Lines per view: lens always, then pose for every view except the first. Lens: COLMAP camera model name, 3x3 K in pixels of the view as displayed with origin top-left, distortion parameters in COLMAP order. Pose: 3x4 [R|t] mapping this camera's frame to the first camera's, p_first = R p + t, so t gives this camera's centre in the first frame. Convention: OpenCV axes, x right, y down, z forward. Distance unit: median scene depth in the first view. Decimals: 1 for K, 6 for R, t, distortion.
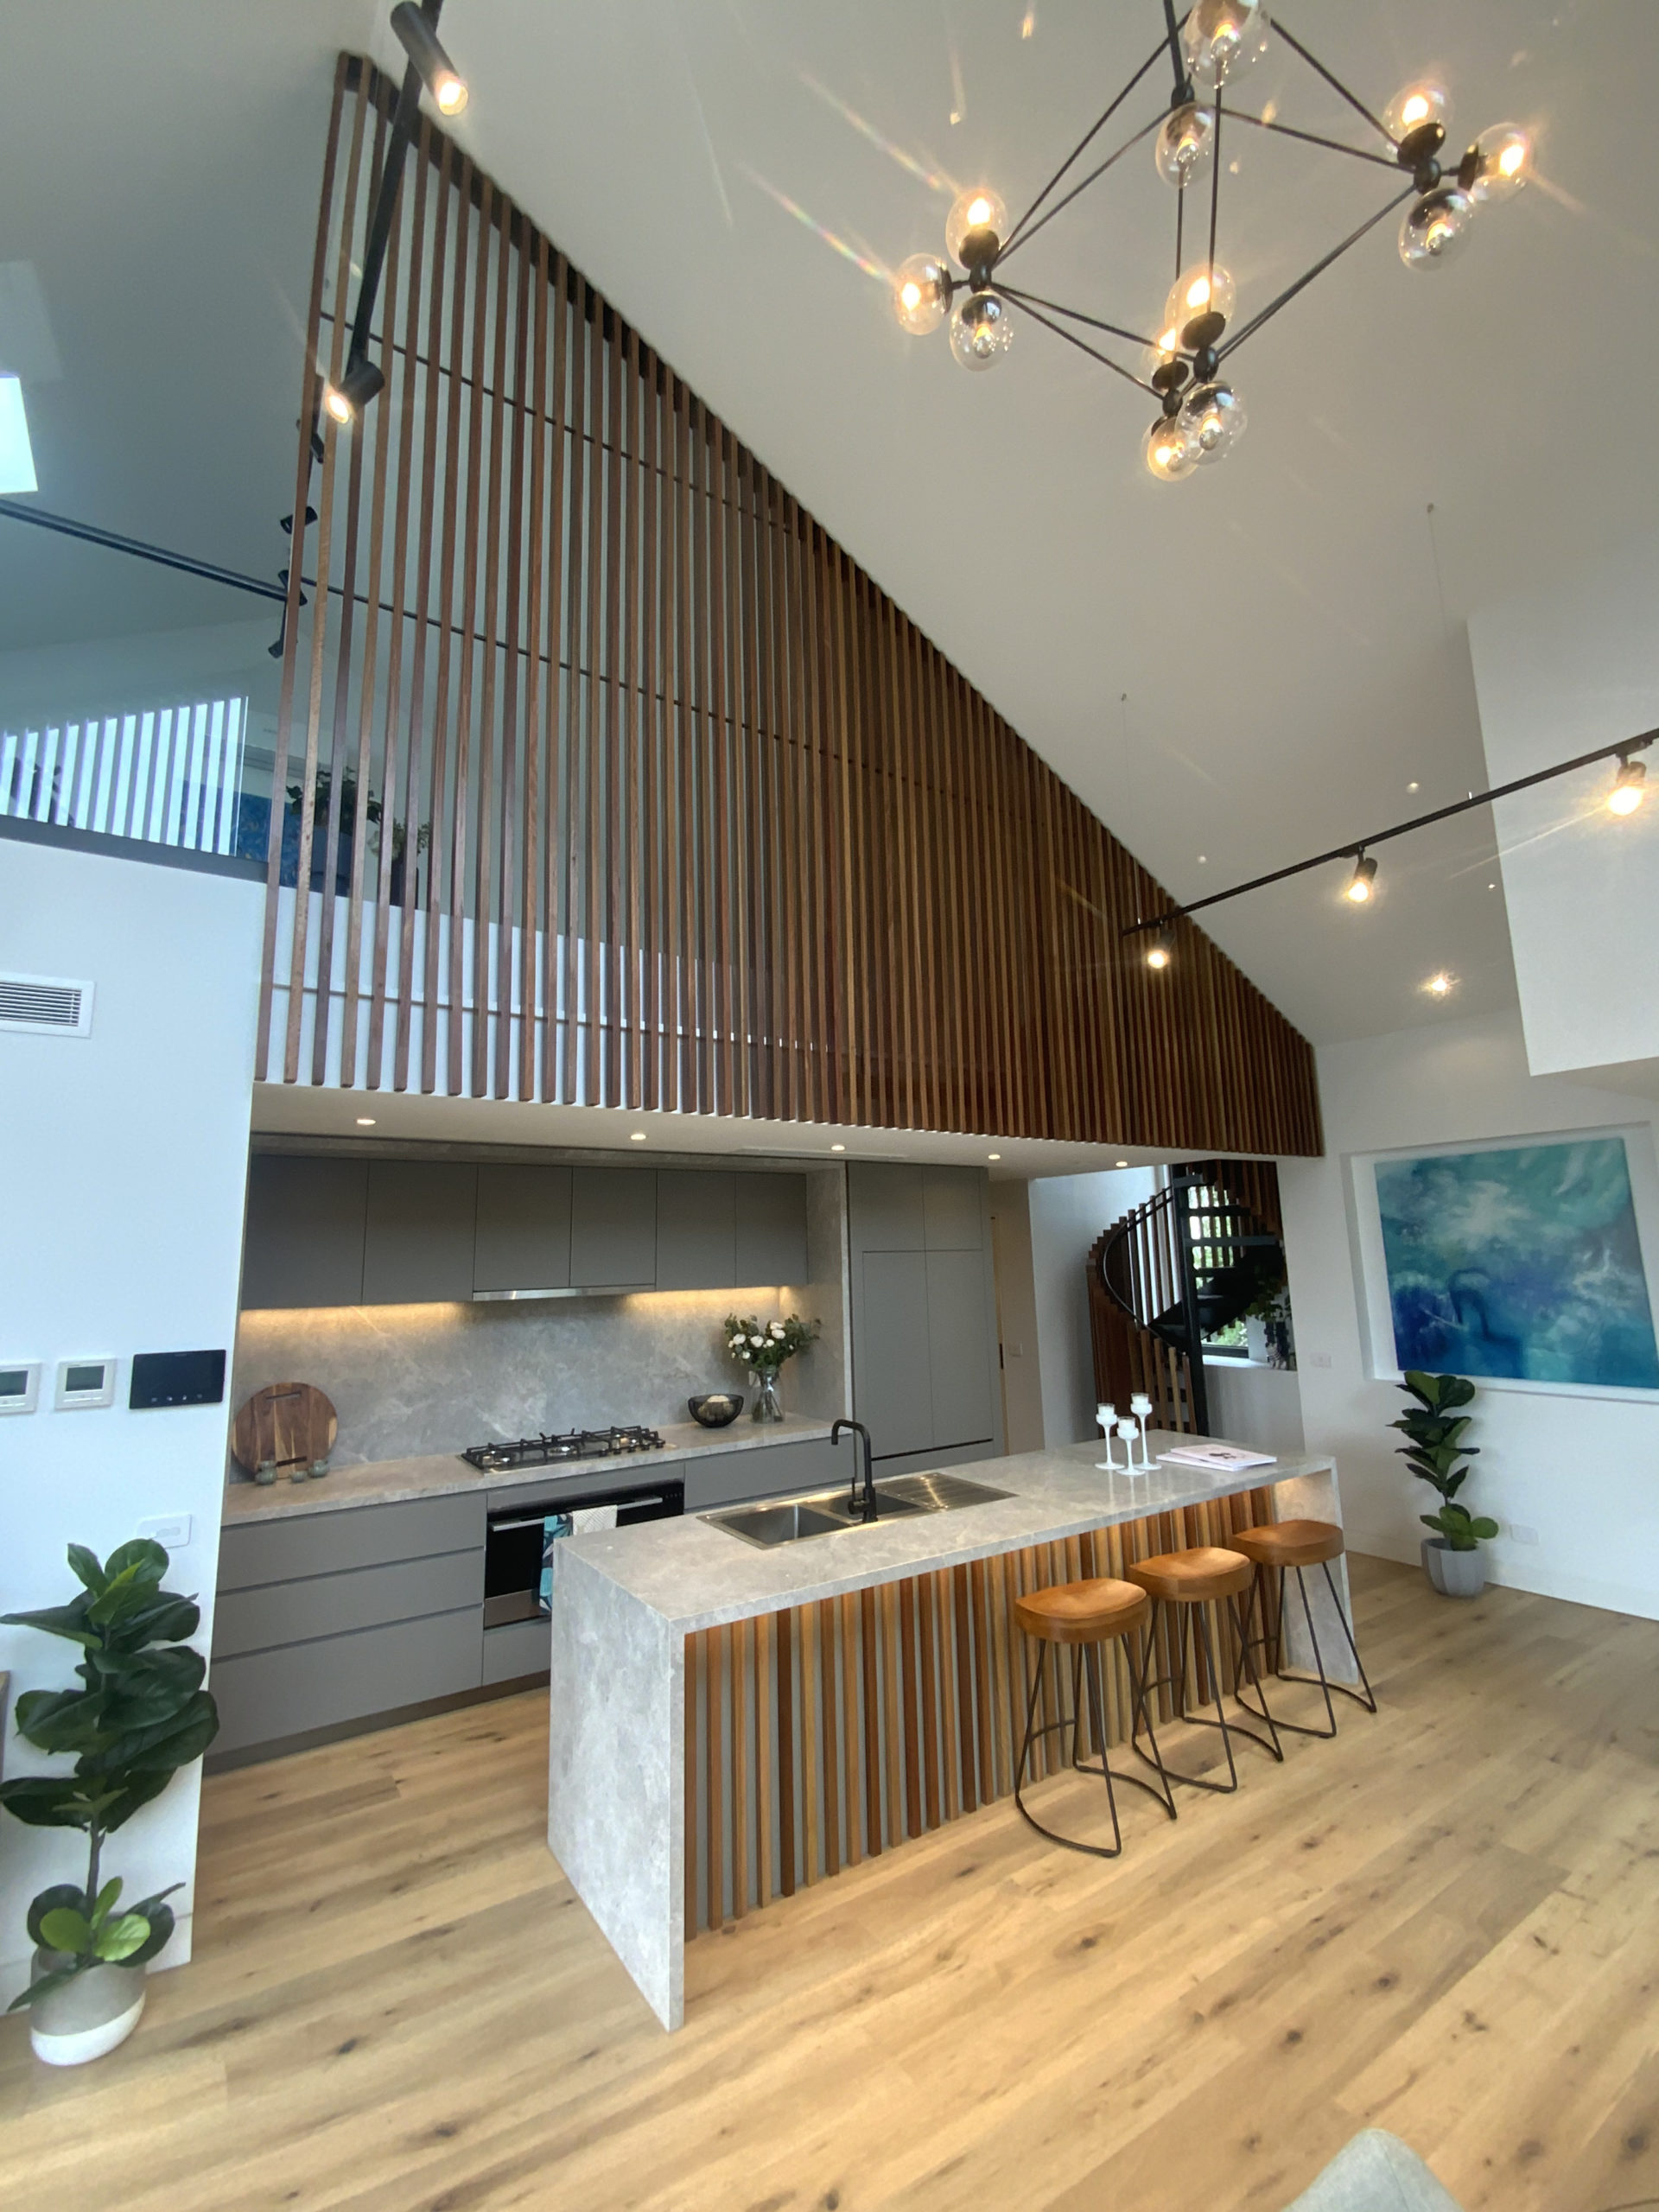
lens RADIAL K [[943.6, 0, 832.9], [0, 943.6, 1110.0], [0, 0, 1]] dist [0.010602, -0.013716]
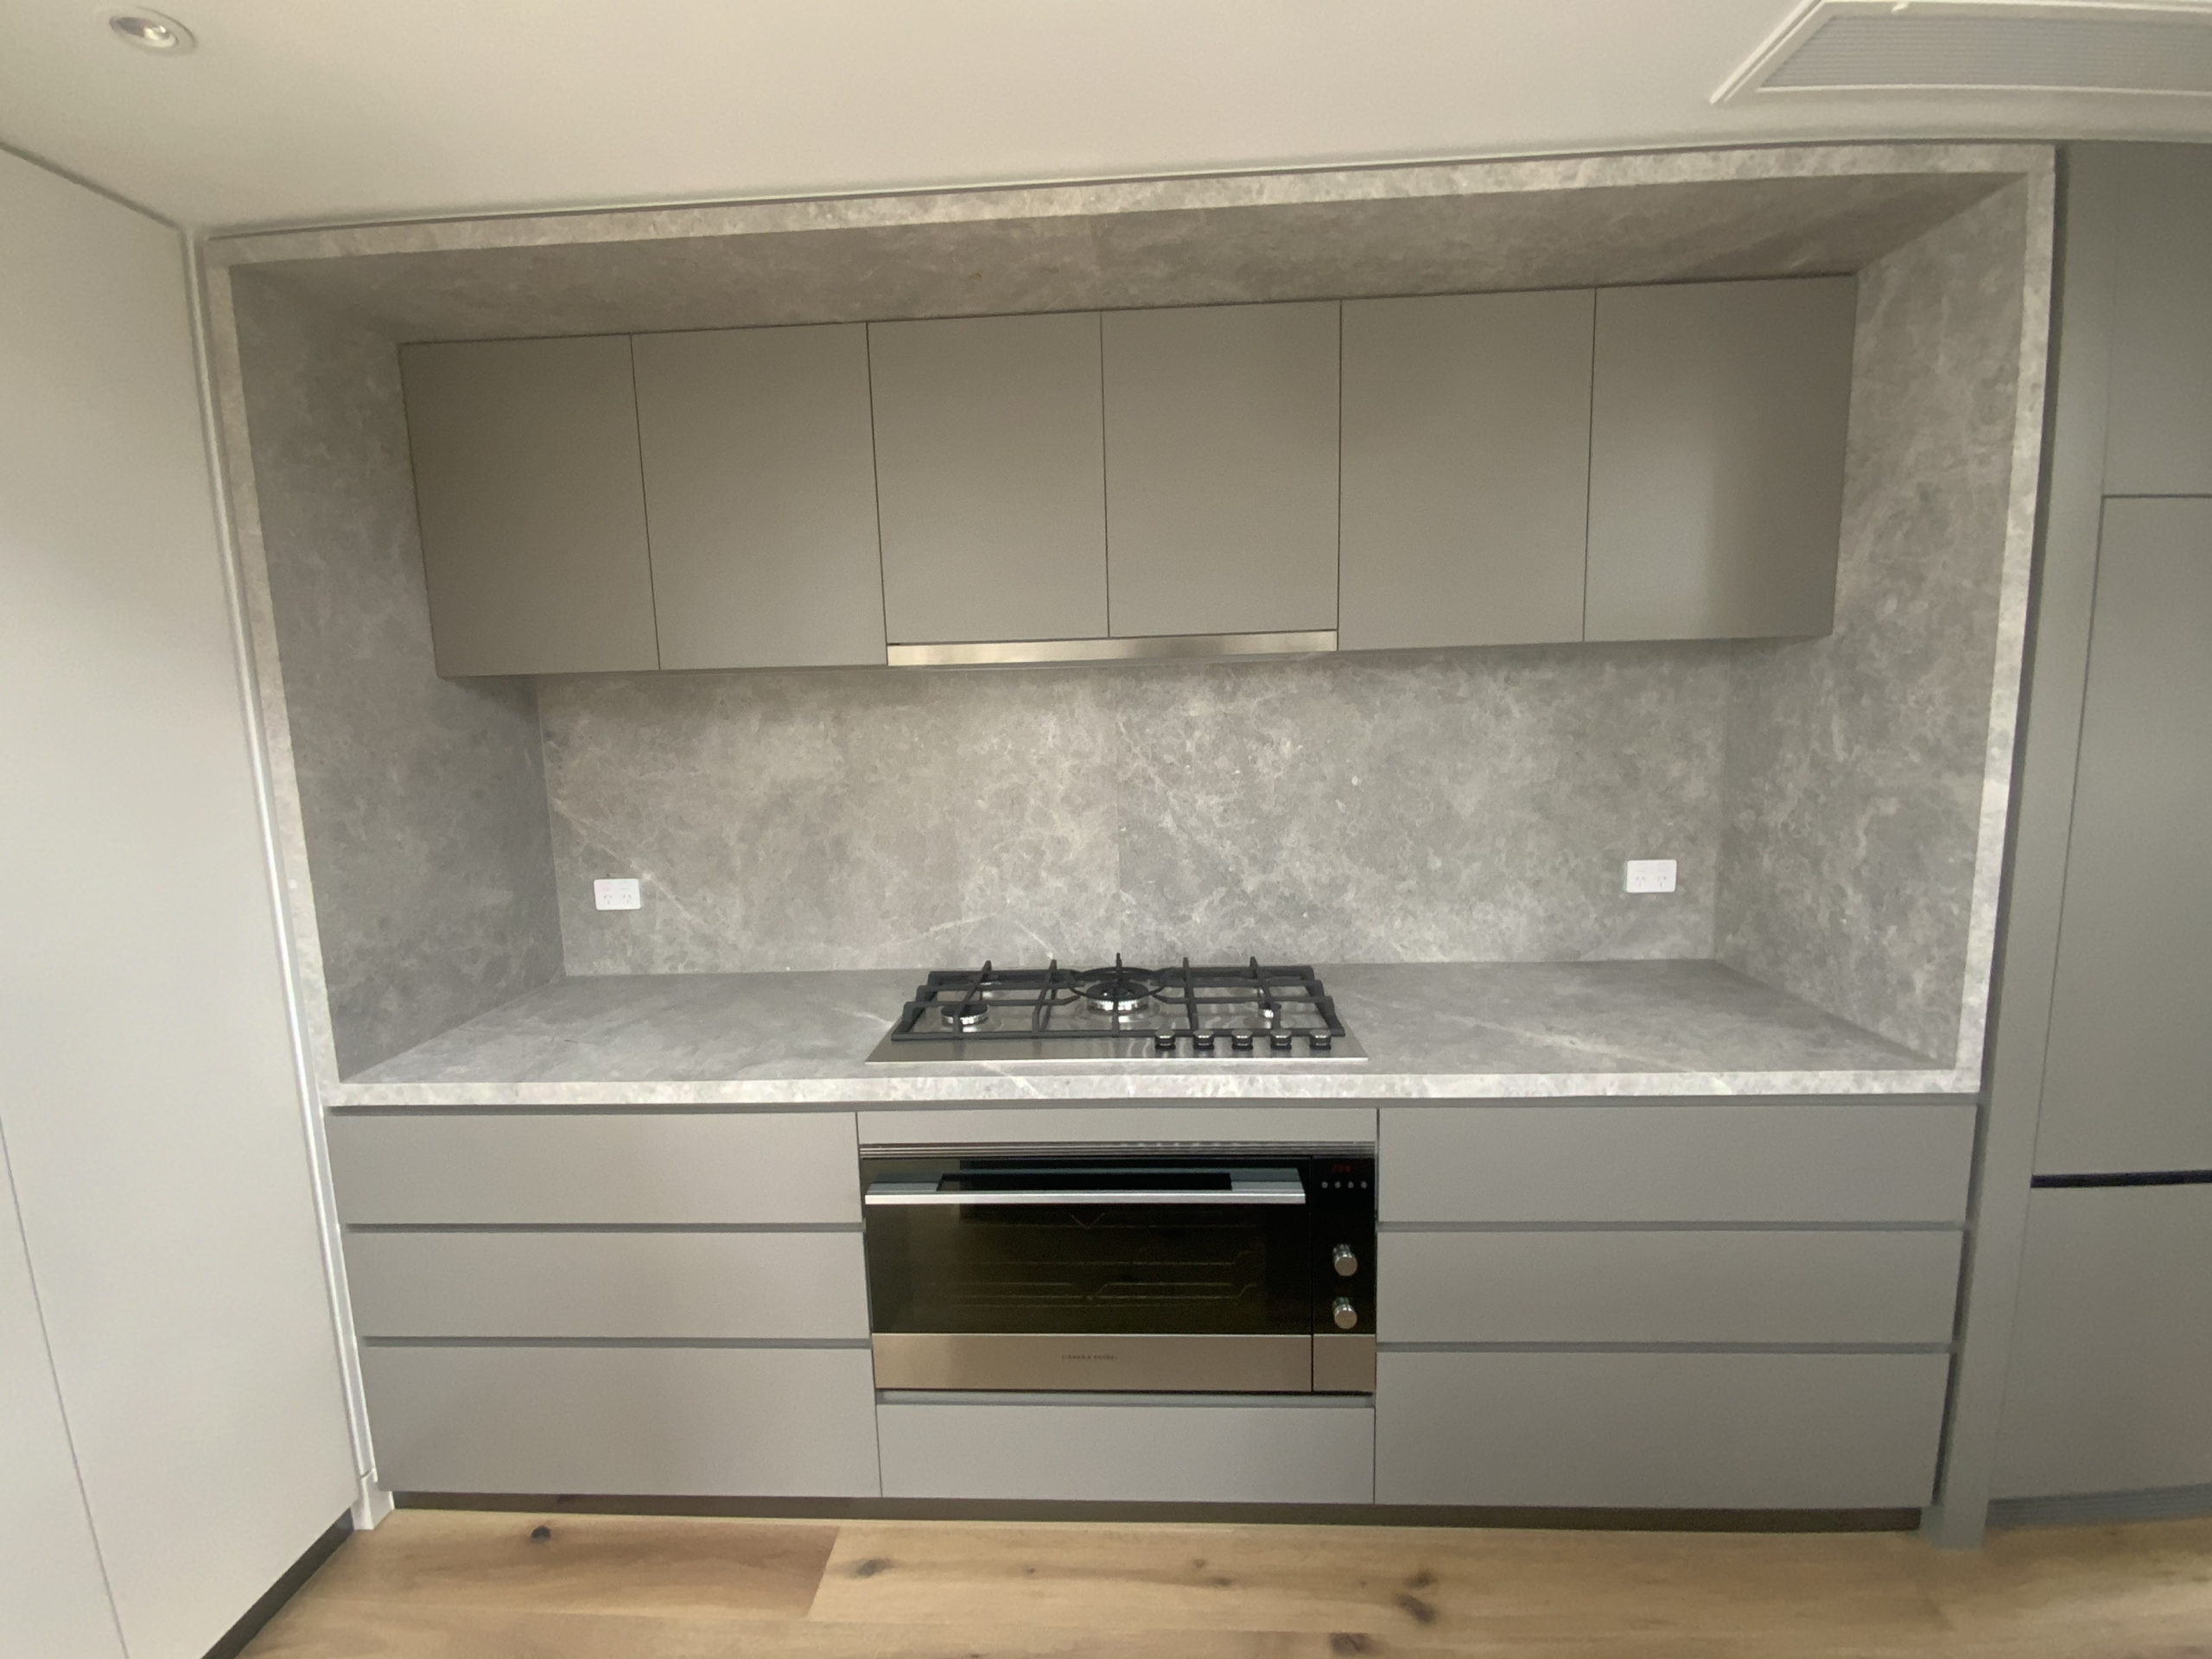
lens RADIAL K [[928.2, 0, 1104.1], [0, 928.2, 825.1], [0, 0, 1]] dist [0.016354, -0.014090]
pose [[0.806946, 0.075972, -0.585719, -0.041955], [0.104272, 0.957791, 0.267888, 0.163214], [0.581348, -0.277245, 0.764964, 0.689084]]
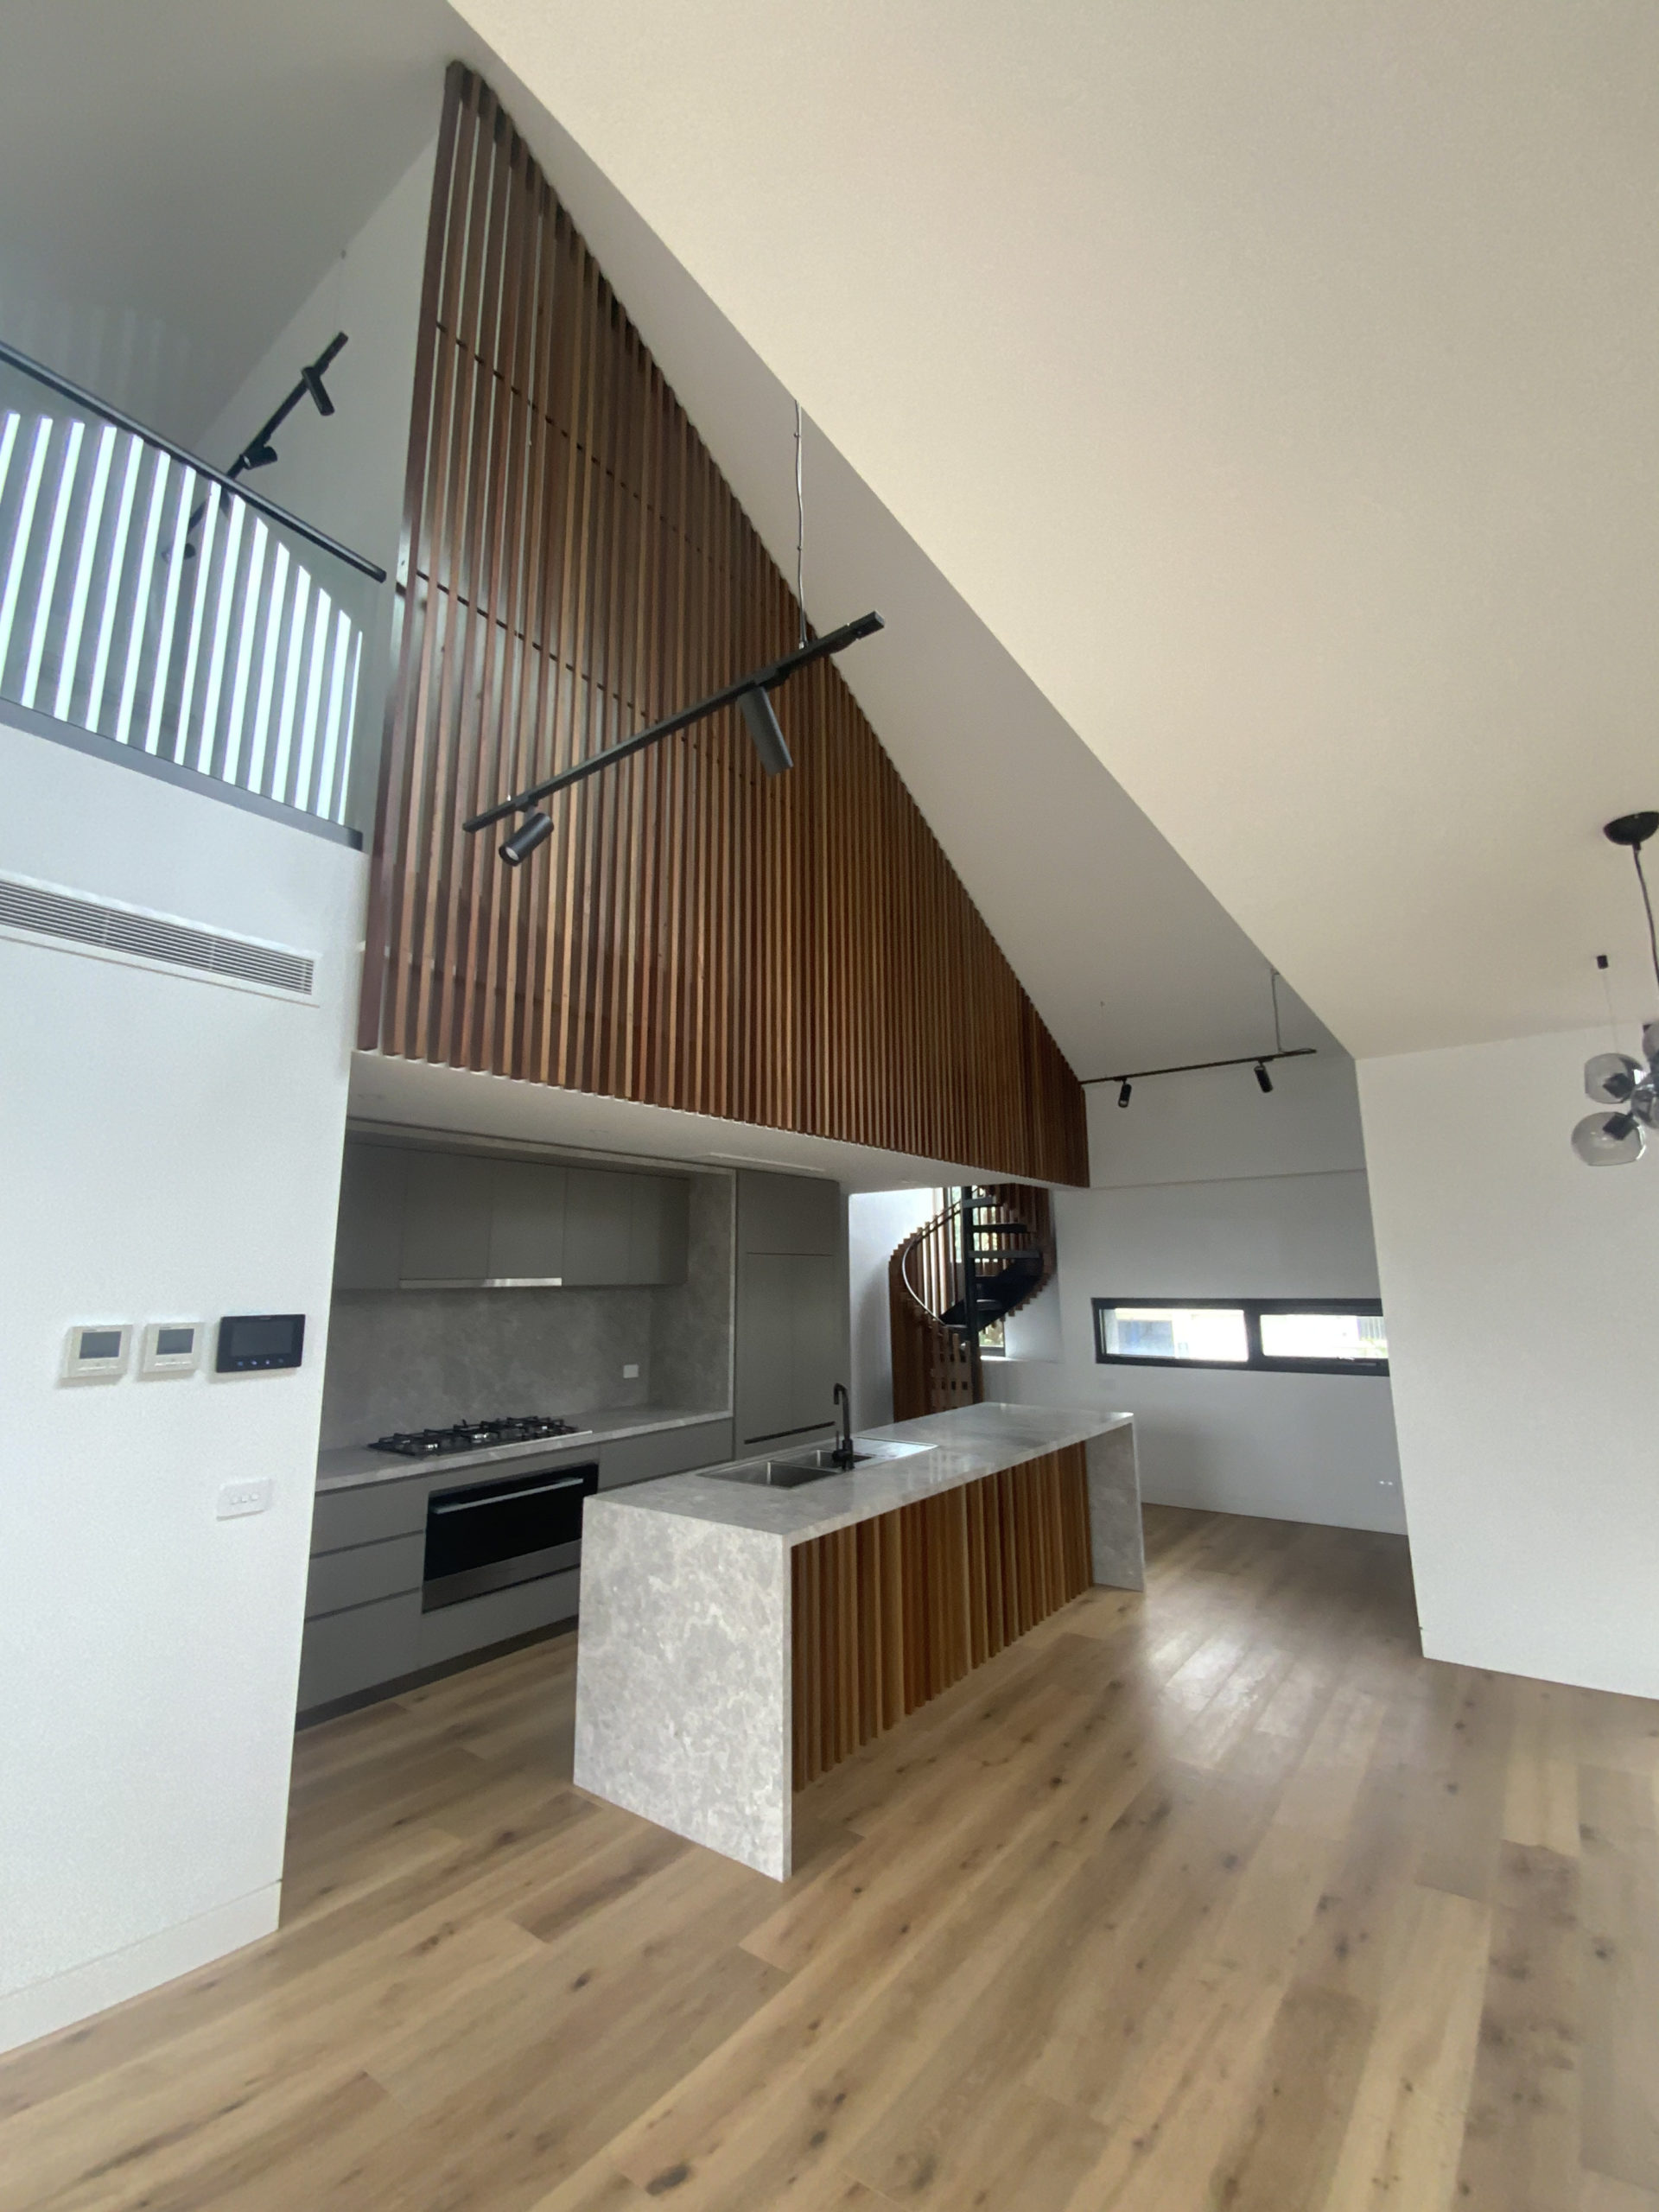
lens RADIAL K [[928.2, 0, 807.6], [0, 928.2, 1118.4], [0, 0, 1]] dist [0.016354, -0.014090]
pose [[0.948384, 0.065436, 0.310300, -0.277254], [-0.058815, 0.997798, -0.030654, 0.026602], [-0.311622, 0.010822, 0.950144, -0.065479]]
